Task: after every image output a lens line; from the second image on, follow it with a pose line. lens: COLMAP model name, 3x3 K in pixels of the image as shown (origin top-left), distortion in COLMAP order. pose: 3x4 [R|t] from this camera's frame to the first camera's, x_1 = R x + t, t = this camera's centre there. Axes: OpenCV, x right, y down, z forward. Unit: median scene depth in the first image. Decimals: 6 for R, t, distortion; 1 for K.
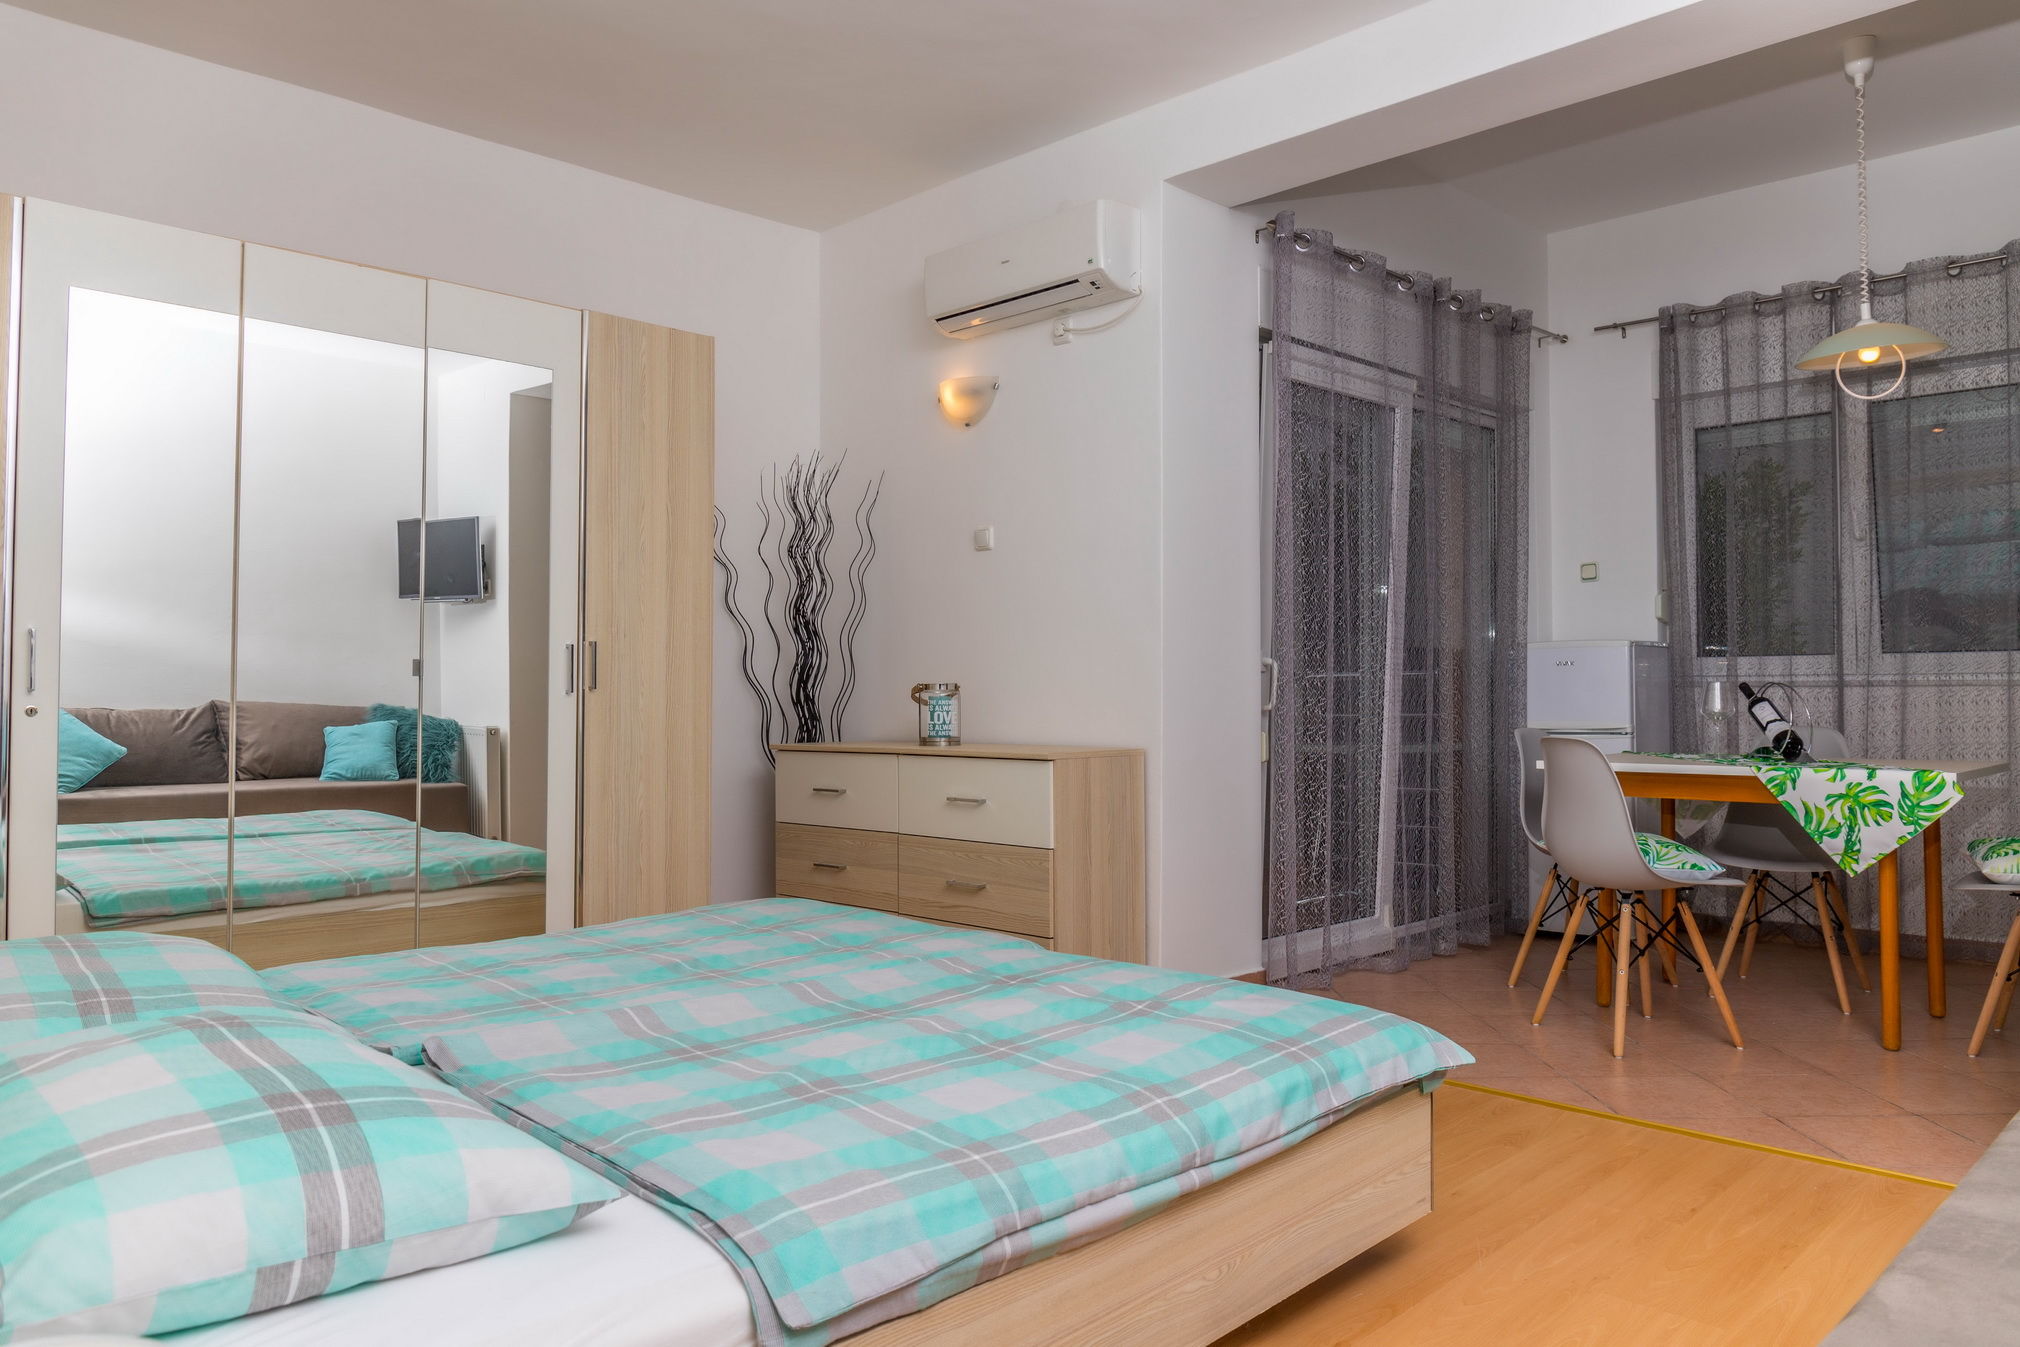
lens RADIAL K [[1399.1, 0, 1003.4], [0, 1399.1, 679.9], [0, 0, 1]] dist [0.012214, -0.037140]
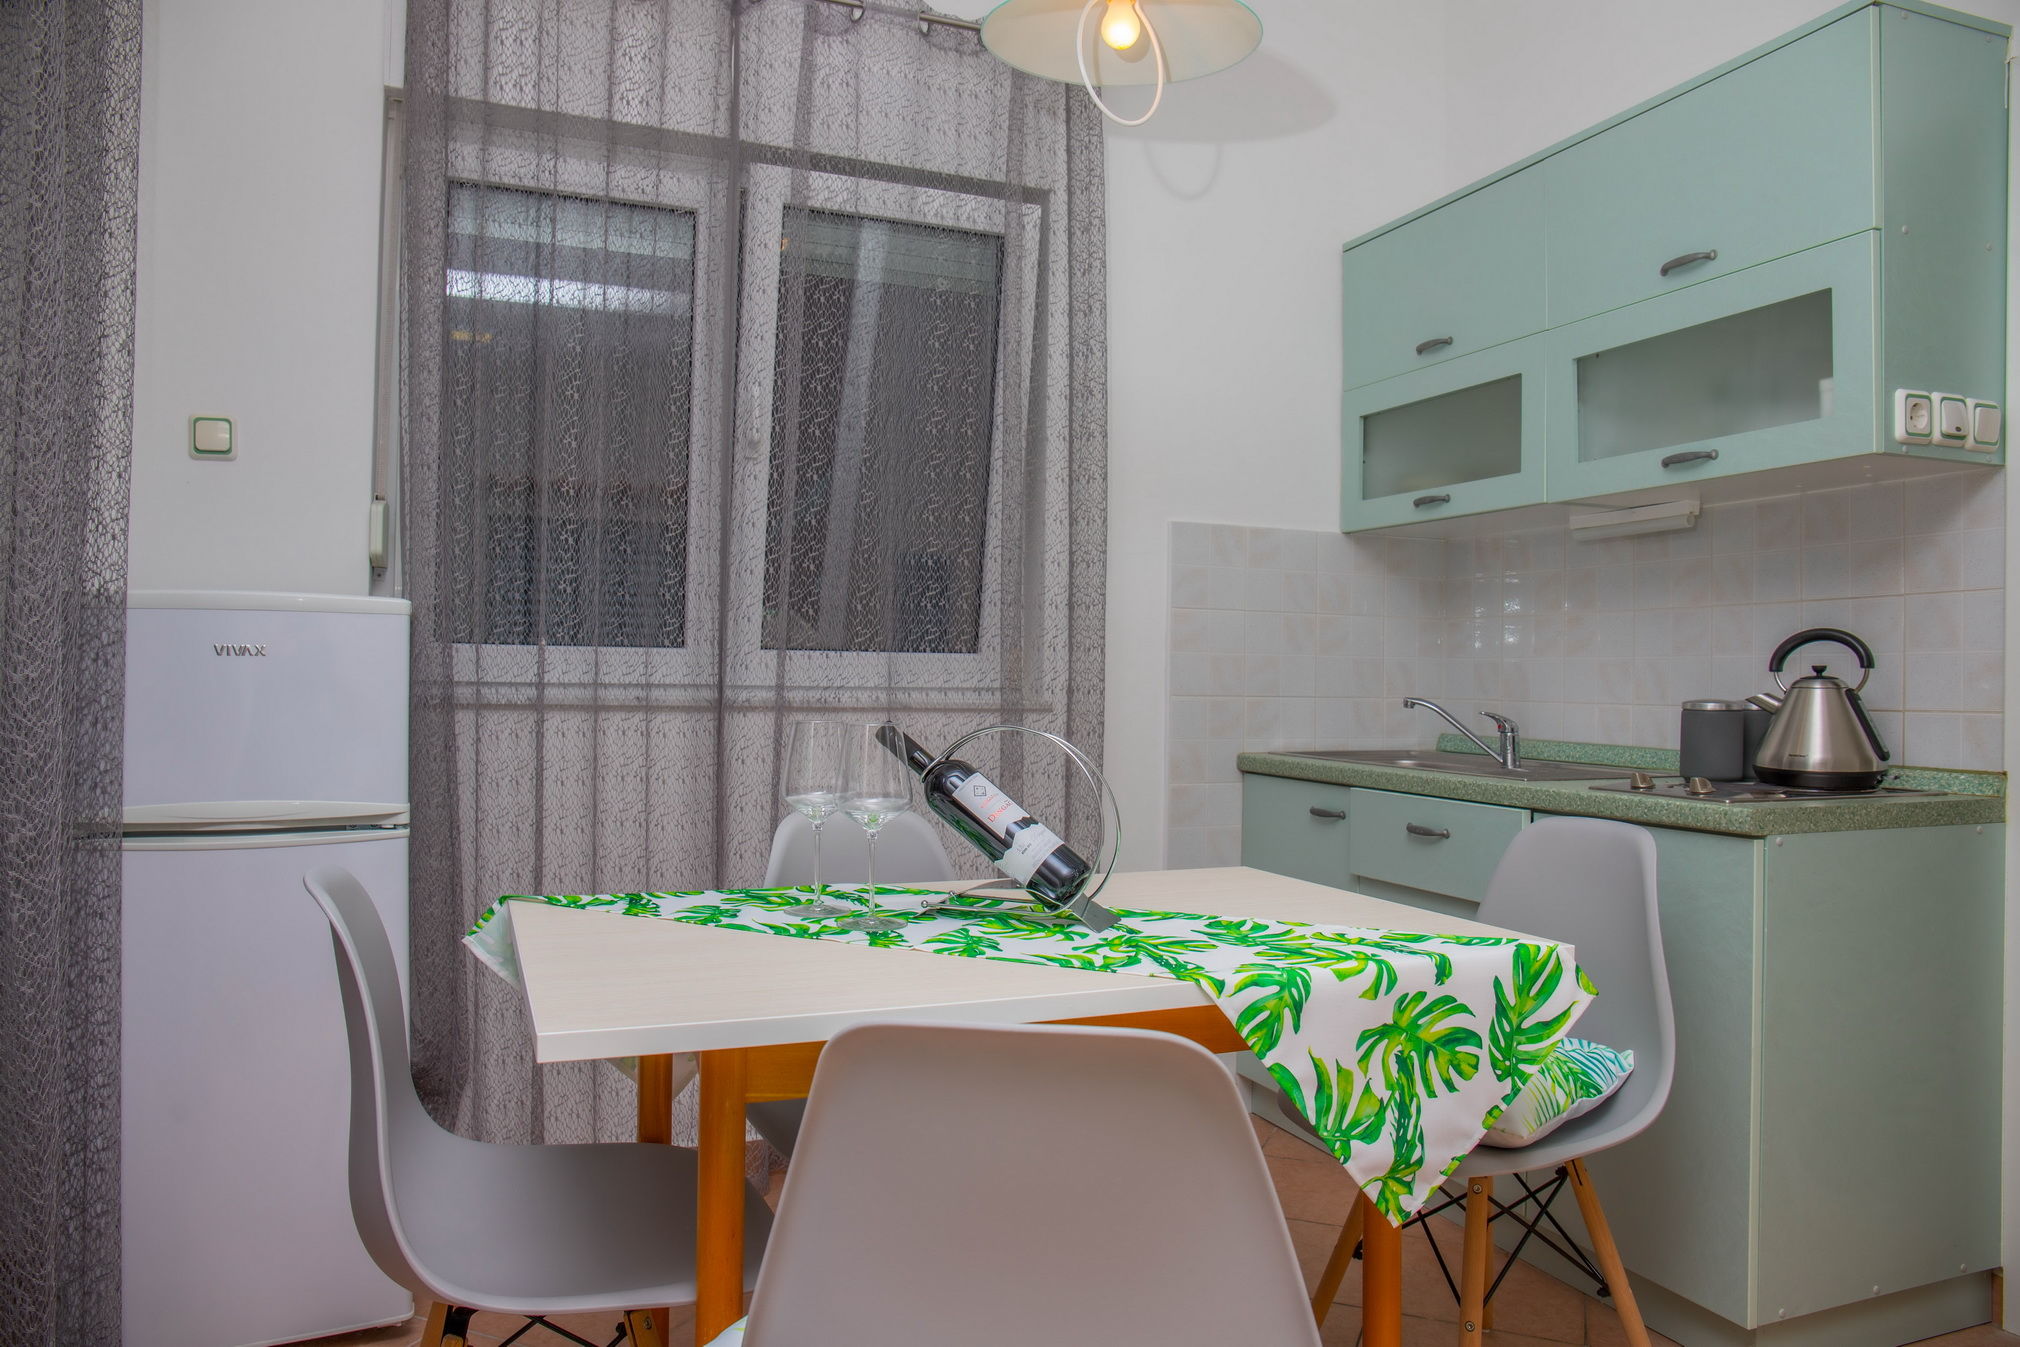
lens RADIAL K [[1372.0, 0, 1036.2], [0, 1372.0, 673.3], [0, 0, 1]] dist [-0.042533, 0.003737]
pose [[0.375669, 0.009461, 0.926706, 0.201994], [-0.020318, 0.999792, -0.001971, -0.014176], [-0.926531, -0.018088, 0.375783, 0.927150]]
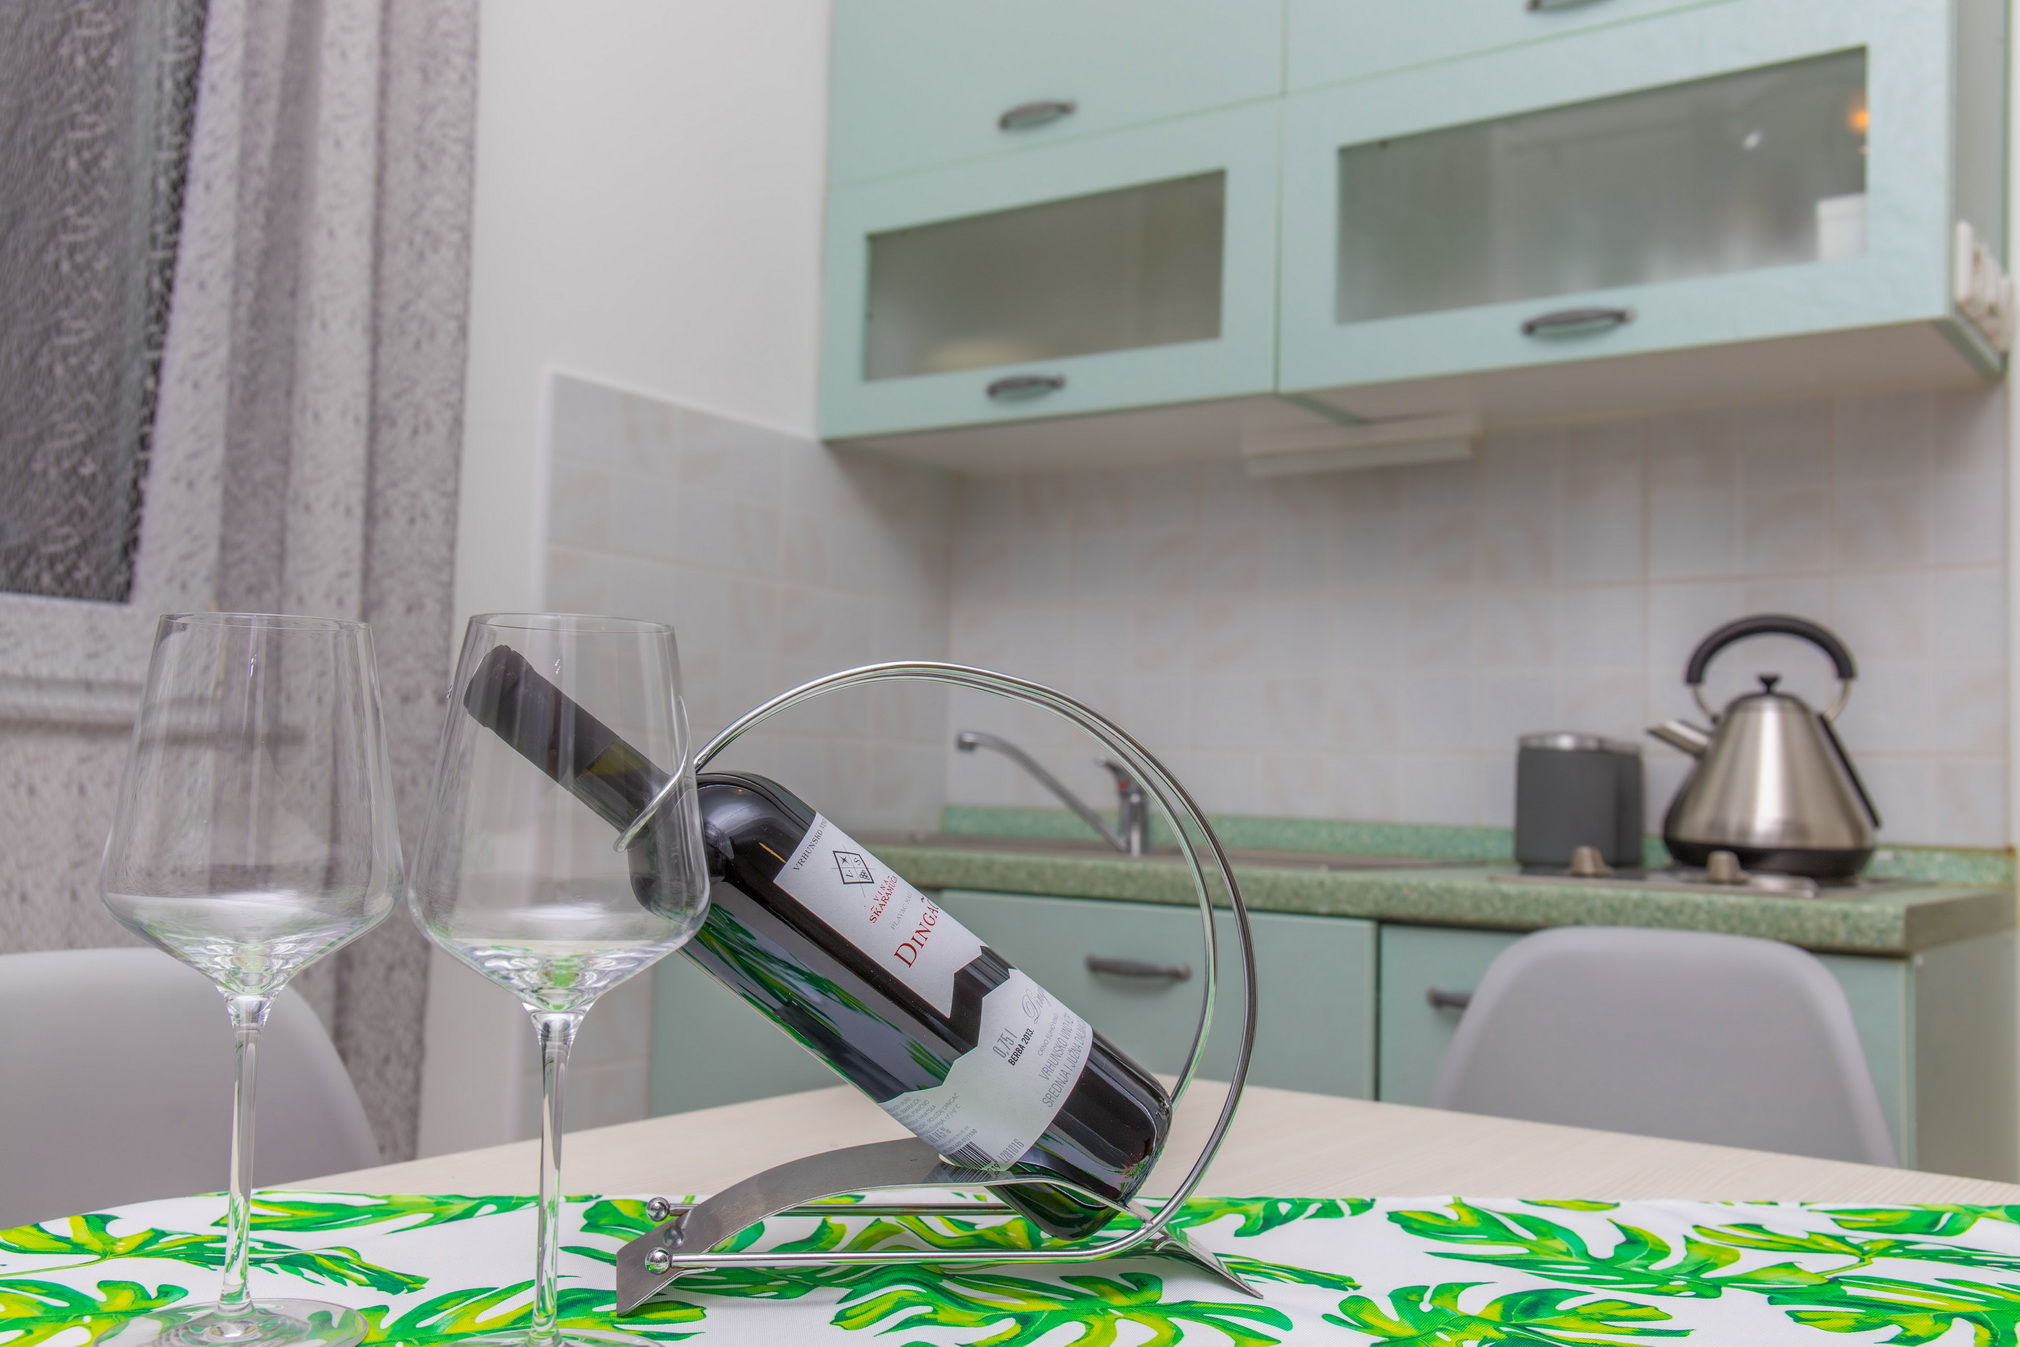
lens RADIAL K [[1940.6, 0, 922.4], [0, 1940.6, 679.8], [0, 0, 1]] dist [-0.070086, 0.005924]
pose [[-0.137409, 0.053288, 0.989080, 0.406333], [-0.037667, 0.997548, -0.058978, 0.014927], [-0.989798, -0.045360, -0.135065, 1.130211]]
